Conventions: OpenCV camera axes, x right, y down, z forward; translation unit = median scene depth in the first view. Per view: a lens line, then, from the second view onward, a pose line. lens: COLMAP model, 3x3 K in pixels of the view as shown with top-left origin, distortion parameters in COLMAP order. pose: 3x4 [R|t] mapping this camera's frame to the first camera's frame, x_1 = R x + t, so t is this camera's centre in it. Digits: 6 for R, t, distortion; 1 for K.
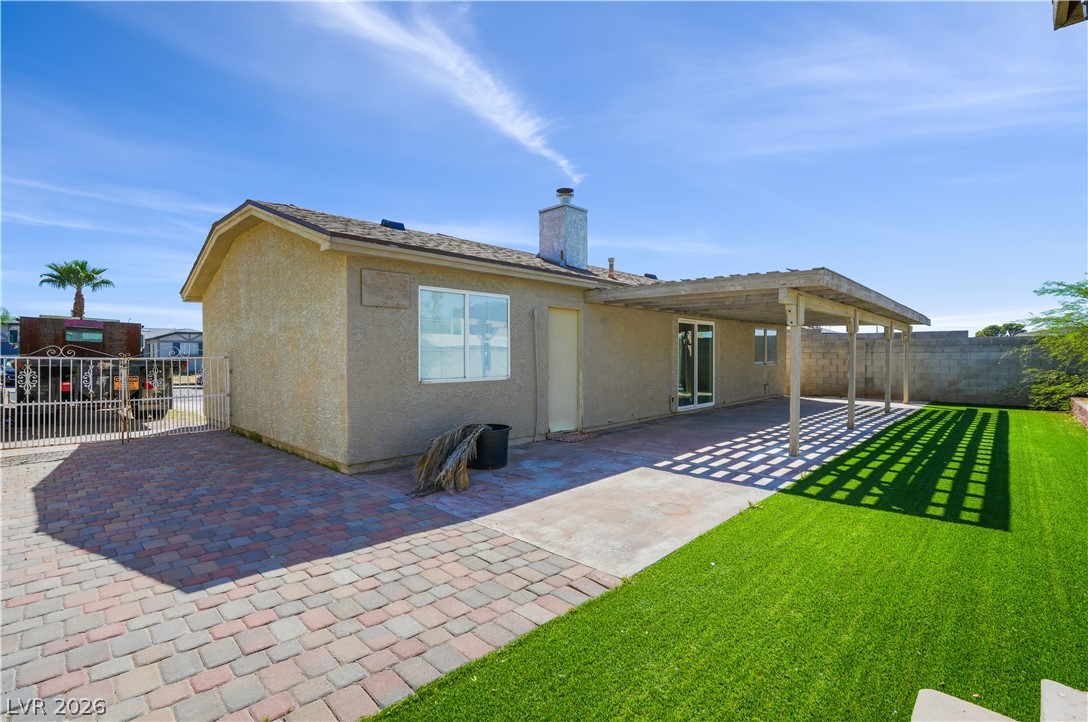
lens RADIAL K [[502.8, 0, 539.5], [0, 502.8, 359.6], [0, 0, 1]] dist [-0.049968, 0.027374]
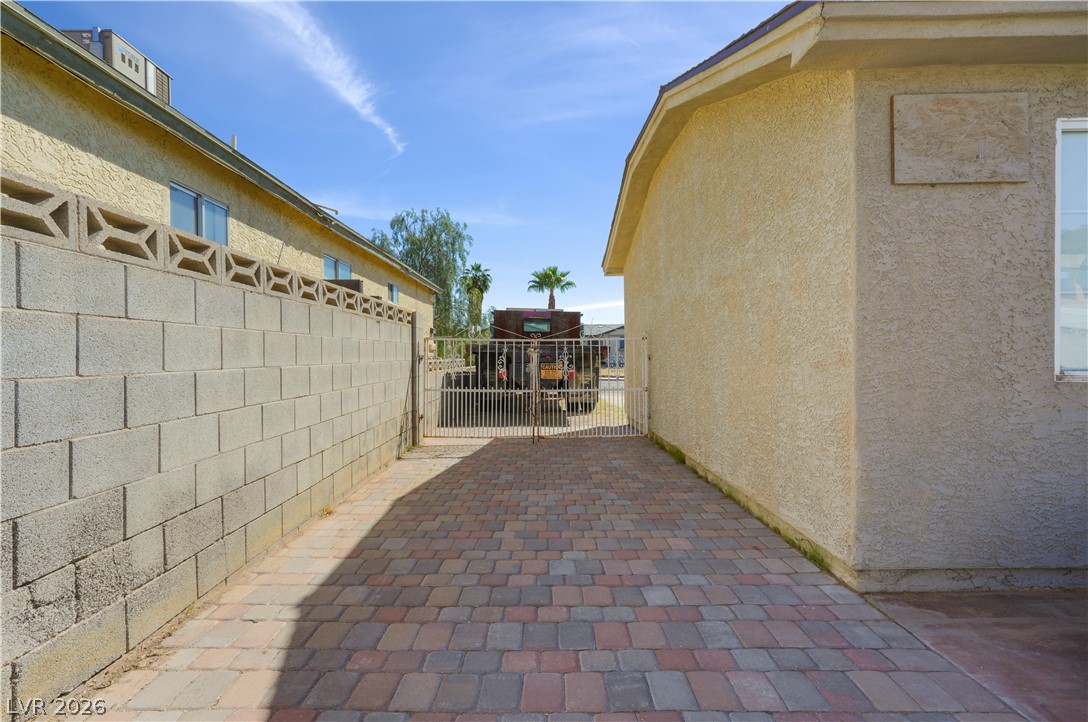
lens RADIAL K [[545.6, 0, 538.1], [0, 545.6, 358.2], [0, 0, 1]] dist [-0.043024, 0.036861]
pose [[0.696726, 0.003605, -0.717328, -0.183424], [0.000651, 0.999984, 0.005659, 0.023296], [0.717337, -0.004409, 0.696713, 0.367429]]
